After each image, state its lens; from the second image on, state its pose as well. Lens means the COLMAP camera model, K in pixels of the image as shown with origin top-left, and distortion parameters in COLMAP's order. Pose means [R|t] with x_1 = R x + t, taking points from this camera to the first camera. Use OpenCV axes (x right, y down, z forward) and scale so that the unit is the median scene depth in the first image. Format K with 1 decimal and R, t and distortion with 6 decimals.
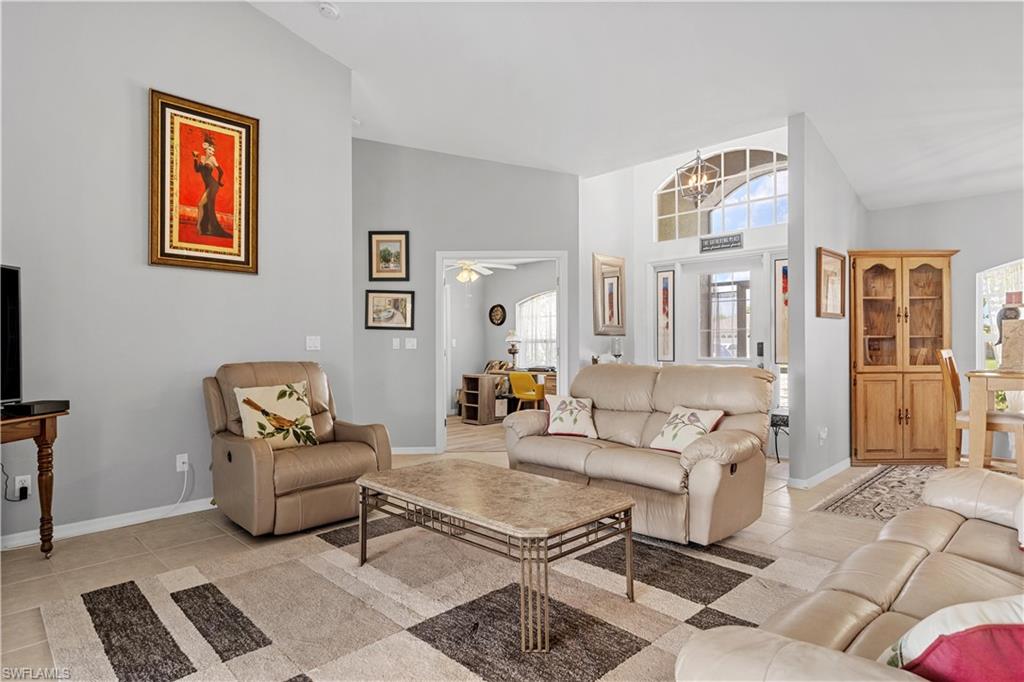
lens RADIAL K [[559.0, 0, 520.6], [0, 559.0, 338.6], [0, 0, 1]] dist [0.005252, -0.001317]
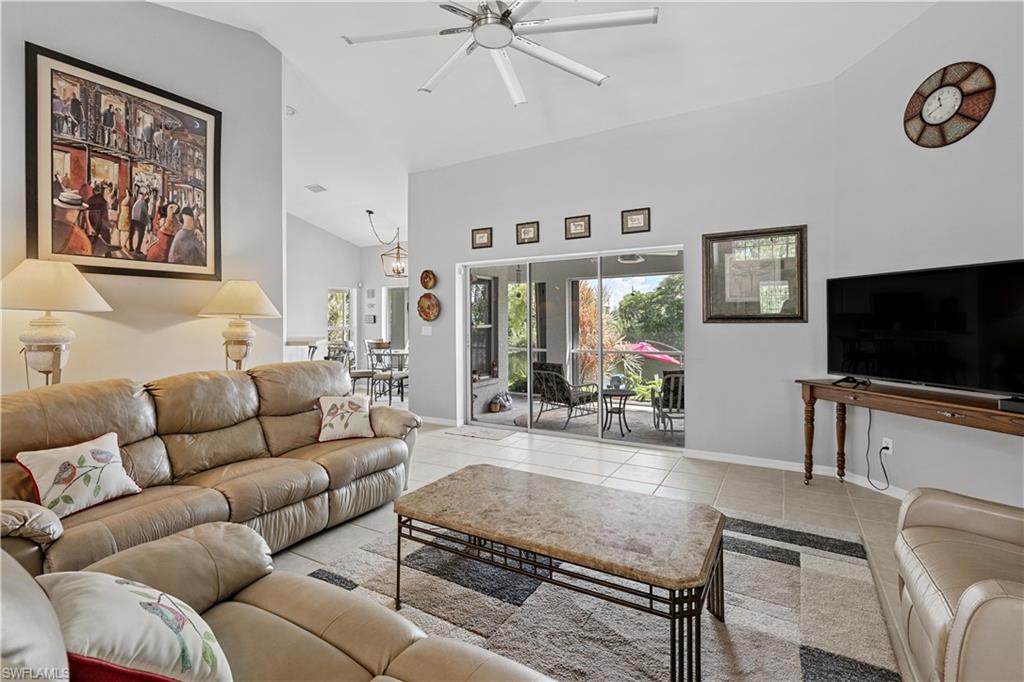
lens RADIAL K [[467.0, 0, 529.9], [0, 467.0, 312.5], [0, 0, 1]] dist [0.007113, -0.002127]
pose [[-0.959237, 0.009103, -0.282455, 0.121394], [0.016425, 0.999587, -0.023565, -0.021656], [0.282124, -0.027243, -0.958991, 1.139287]]
